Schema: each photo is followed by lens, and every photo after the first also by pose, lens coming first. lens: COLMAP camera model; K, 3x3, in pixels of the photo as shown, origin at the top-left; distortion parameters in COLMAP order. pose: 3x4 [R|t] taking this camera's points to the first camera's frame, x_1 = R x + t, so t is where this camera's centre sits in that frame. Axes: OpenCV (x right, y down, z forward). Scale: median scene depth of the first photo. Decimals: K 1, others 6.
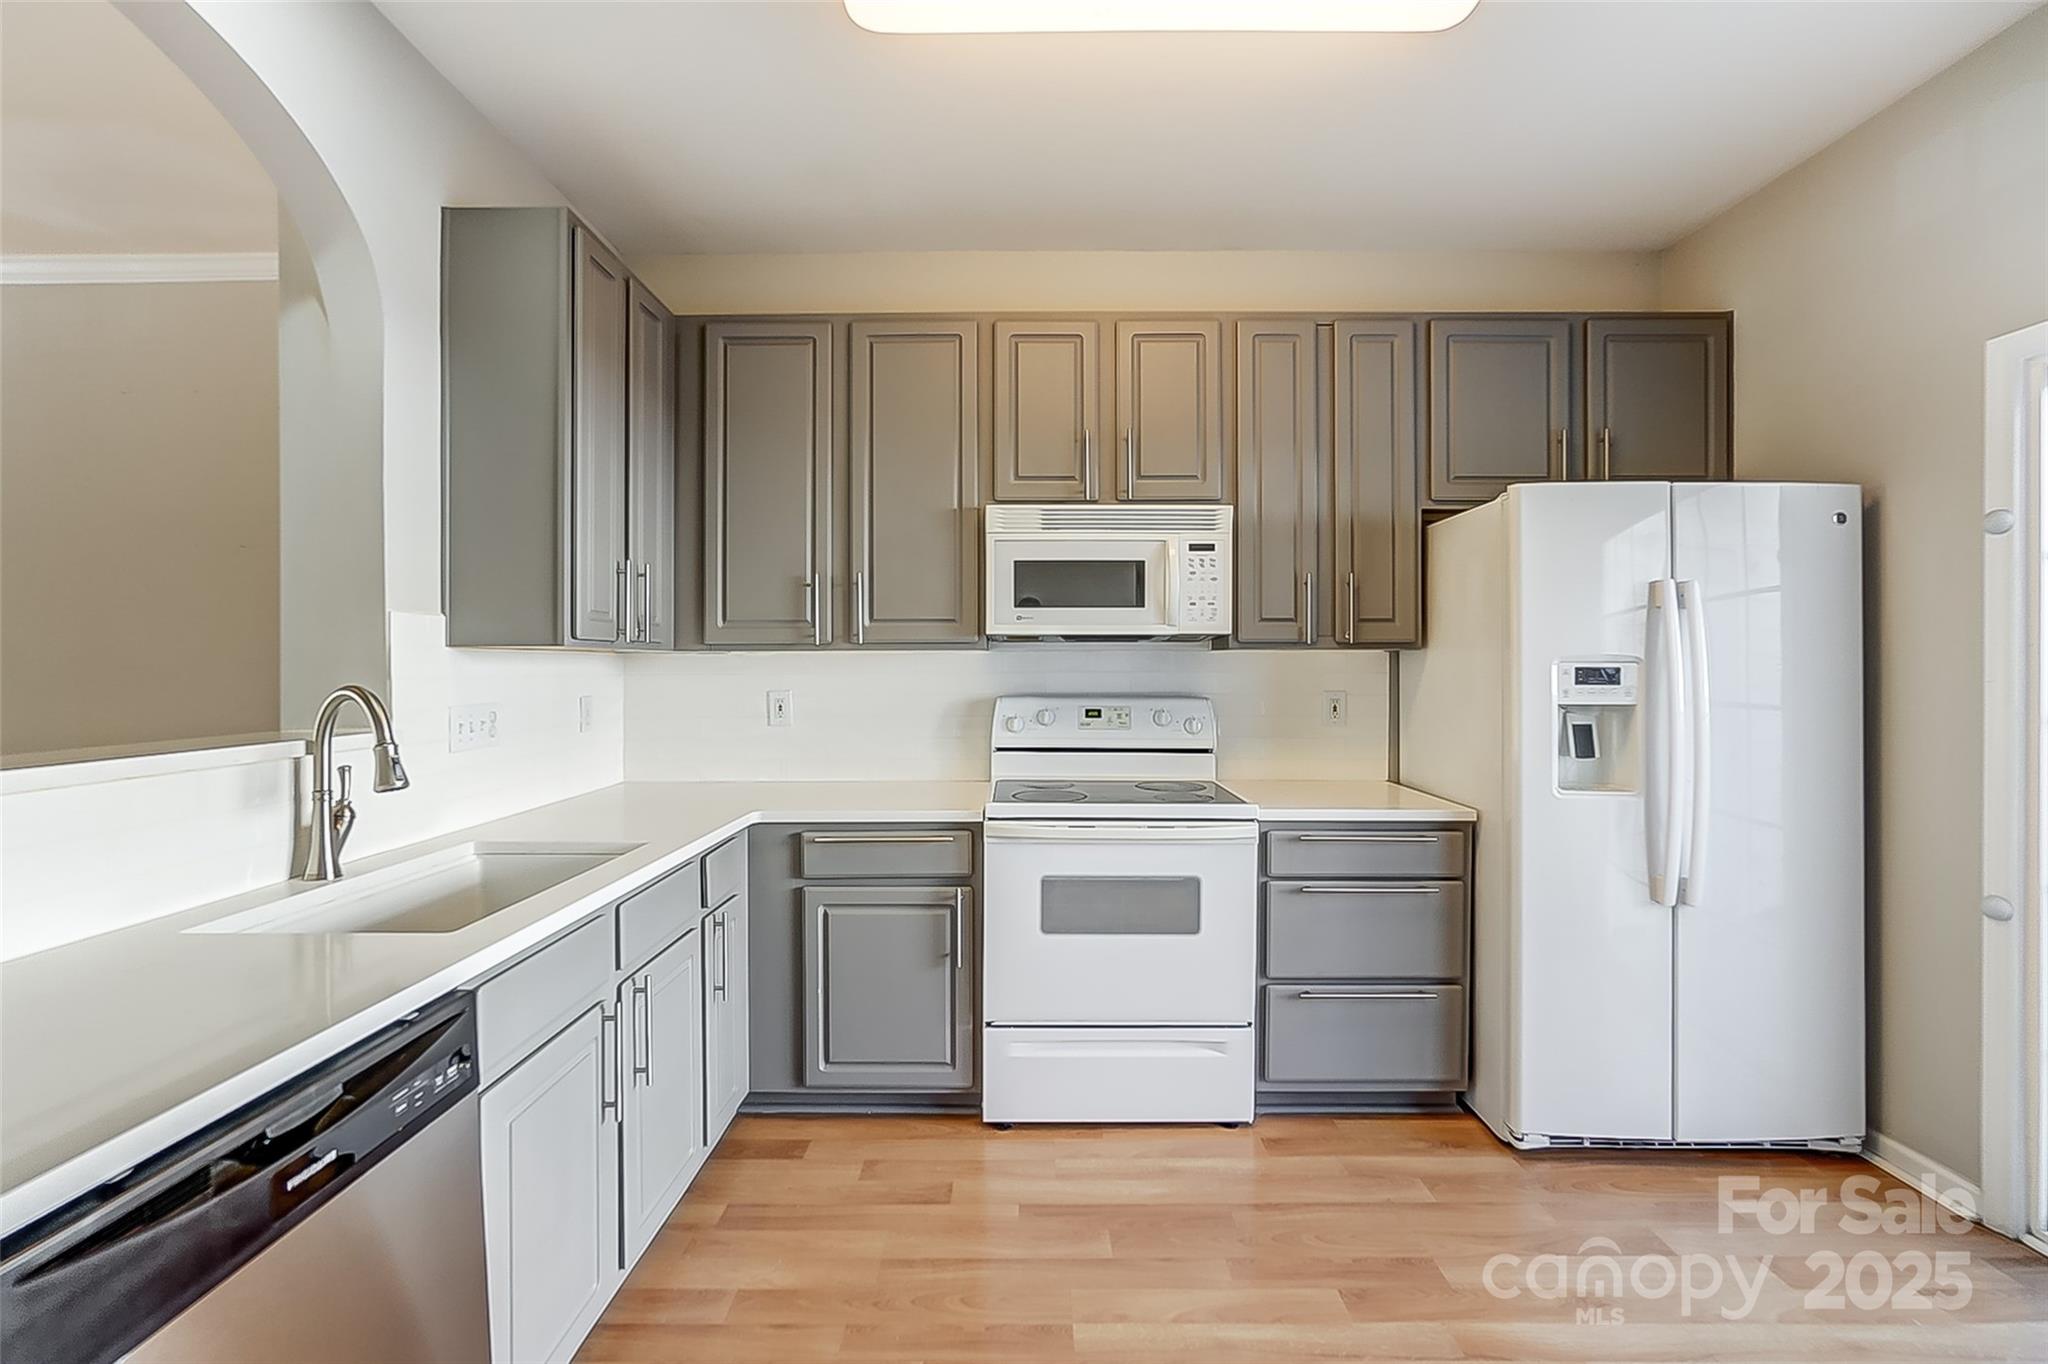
lens RADIAL K [[920.4, 0, 1020.5], [0, 920.4, 667.6], [0, 0, 1]] dist [-0.022405, 0.009073]
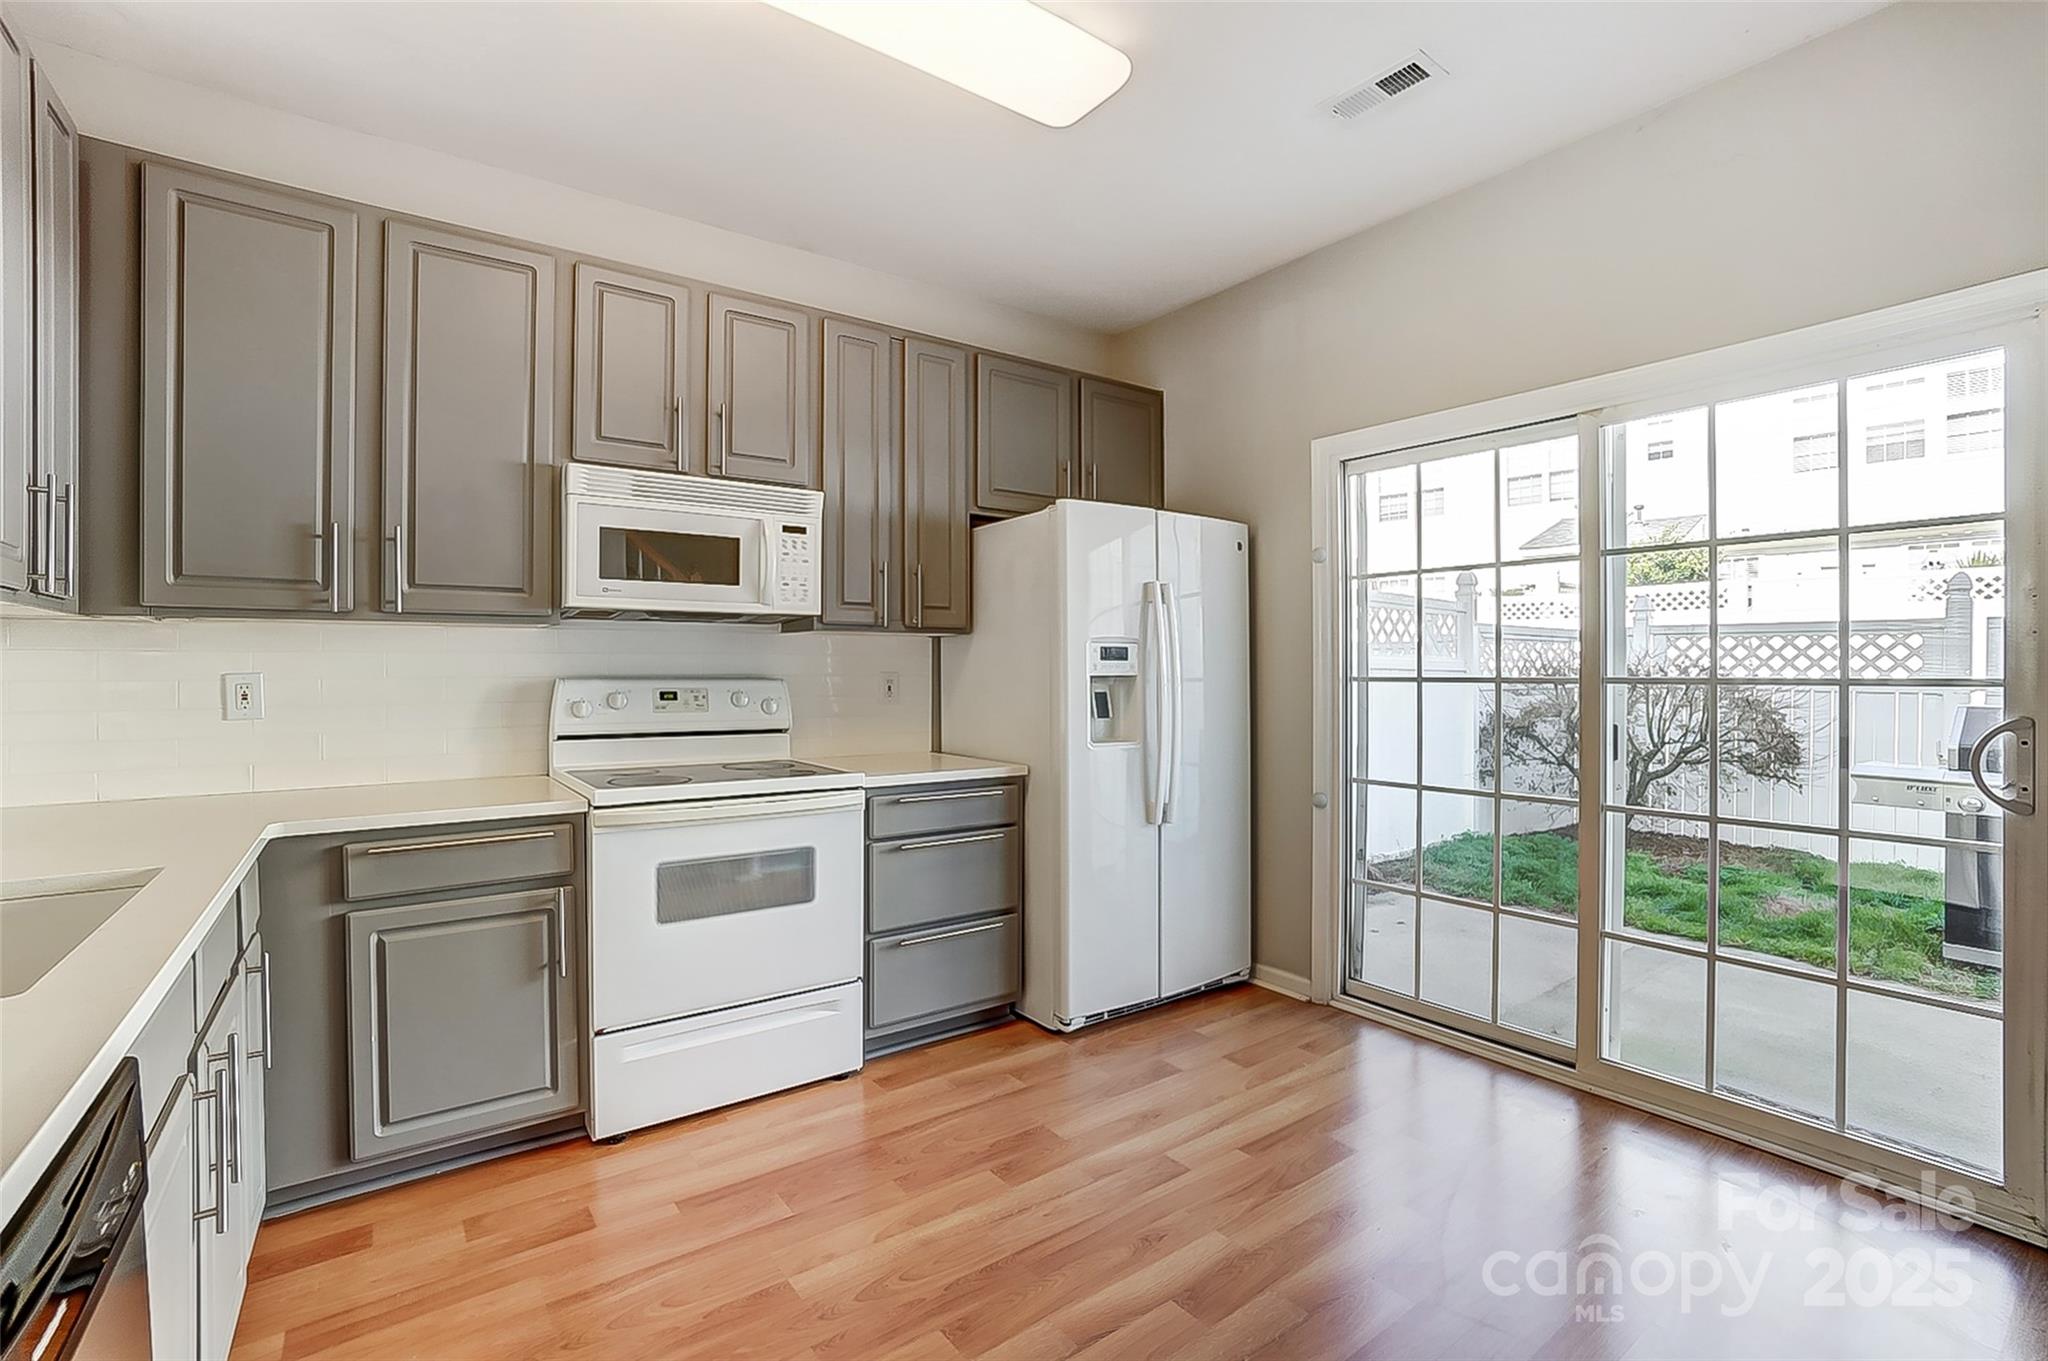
lens RADIAL K [[919.3, 0, 1026.1], [0, 919.3, 670.7], [0, 0, 1]] dist [-0.071500, 0.029732]
pose [[0.800499, -0.001652, 0.599332, -0.225312], [0.003481, 0.999992, -0.001893, 0.032243], [-0.599324, 0.003602, 0.800499, 0.031329]]
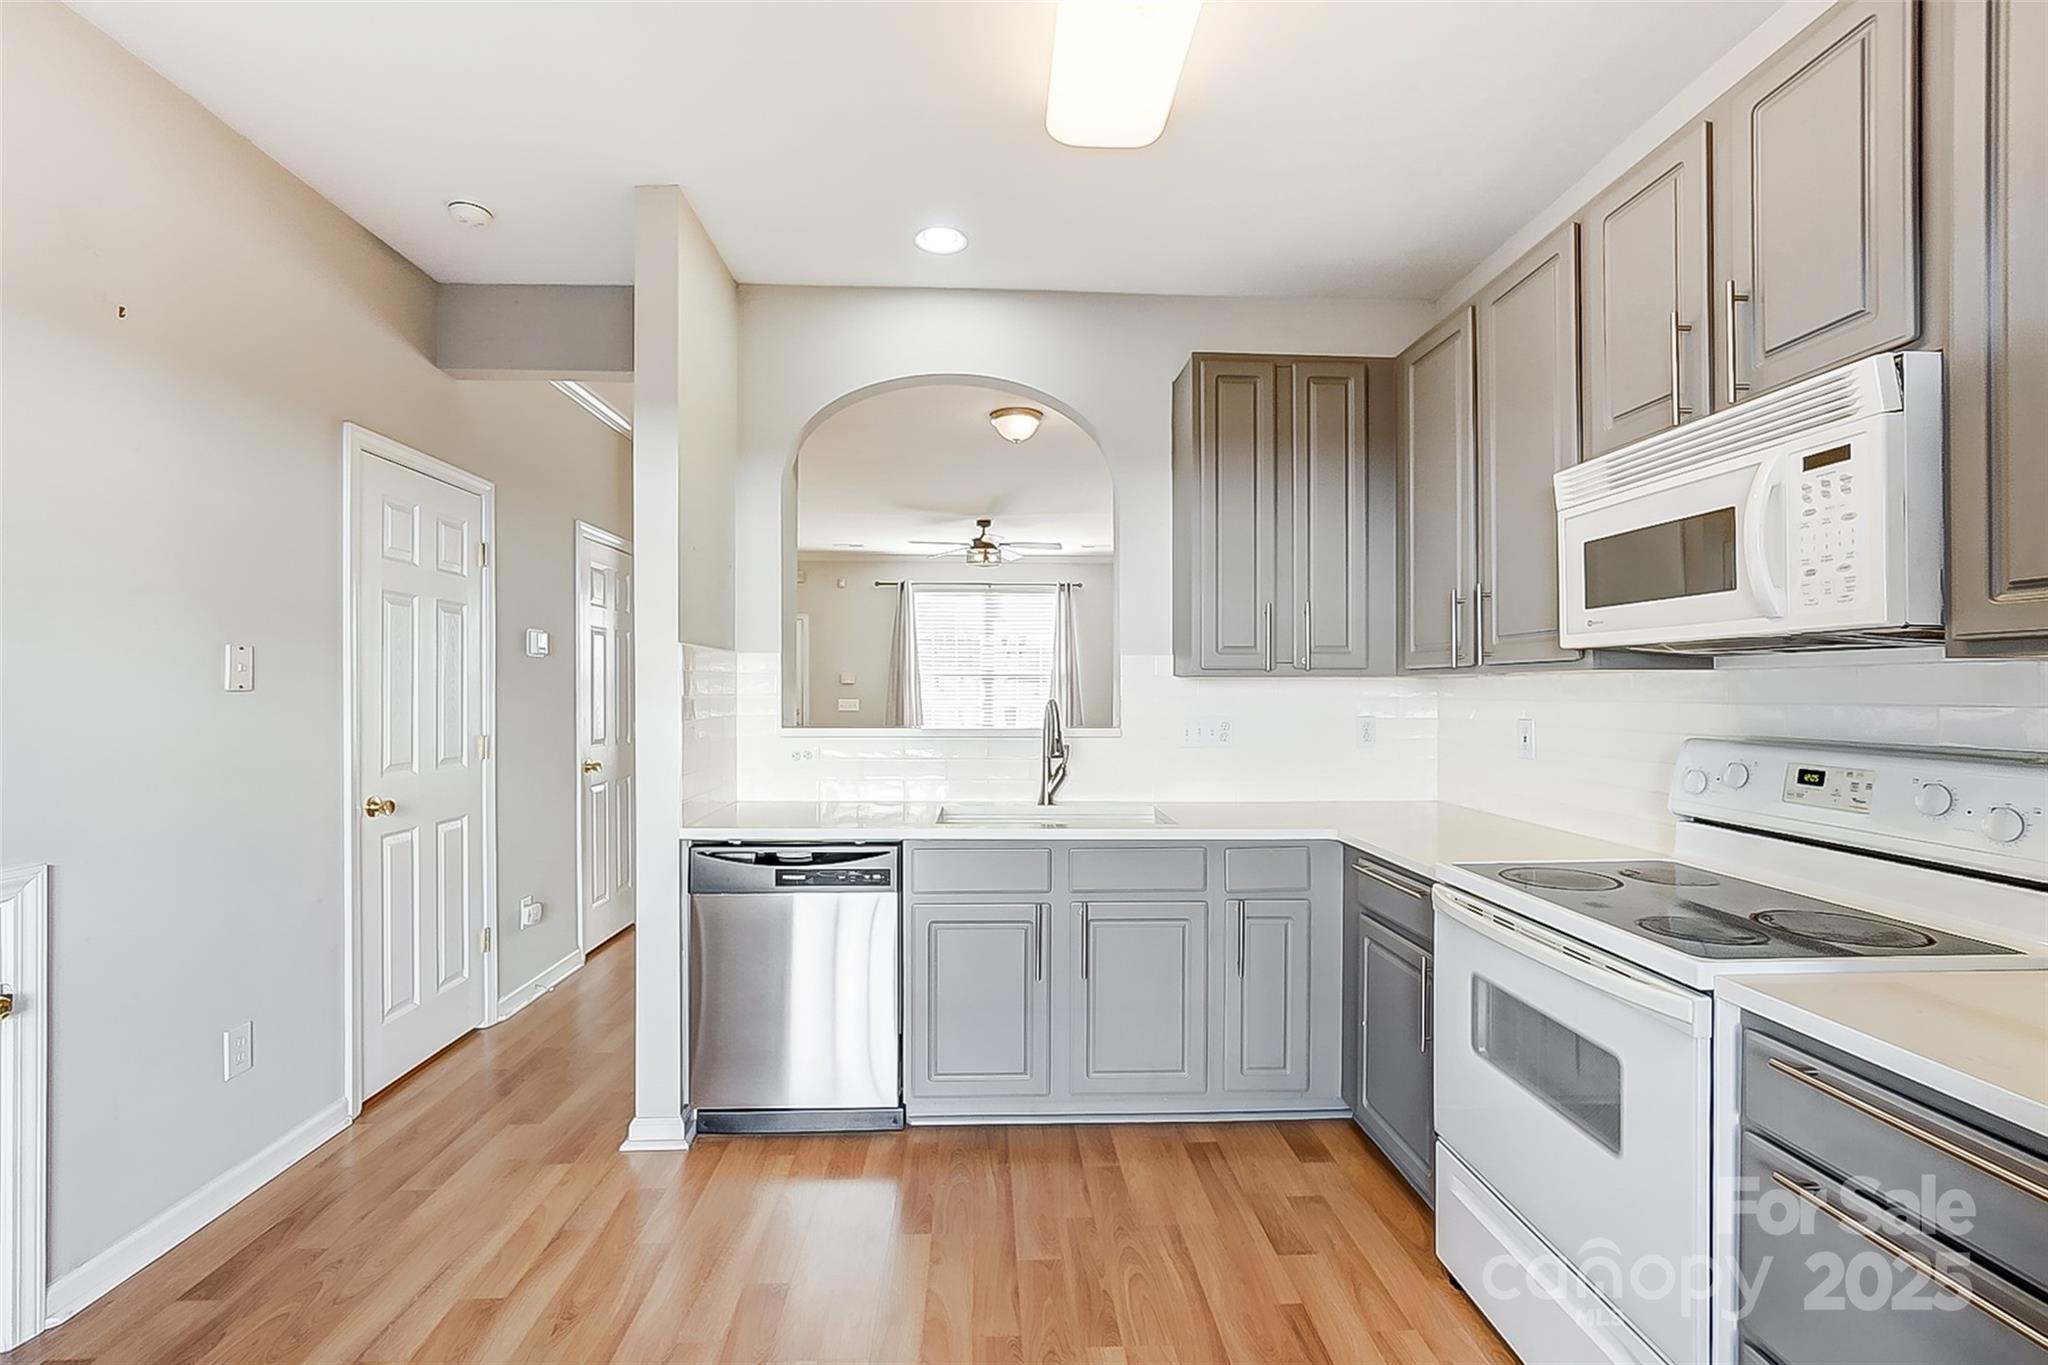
lens RADIAL K [[918.0, 0, 1019.8], [0, 918.0, 690.7], [0, 0, 1]] dist [-0.011060, 0.000337]
pose [[0.047658, 0.002401, -0.998861, 0.733561], [-0.007204, 0.999972, 0.002060, -0.001193], [0.998838, 0.007097, 0.047674, 0.582613]]
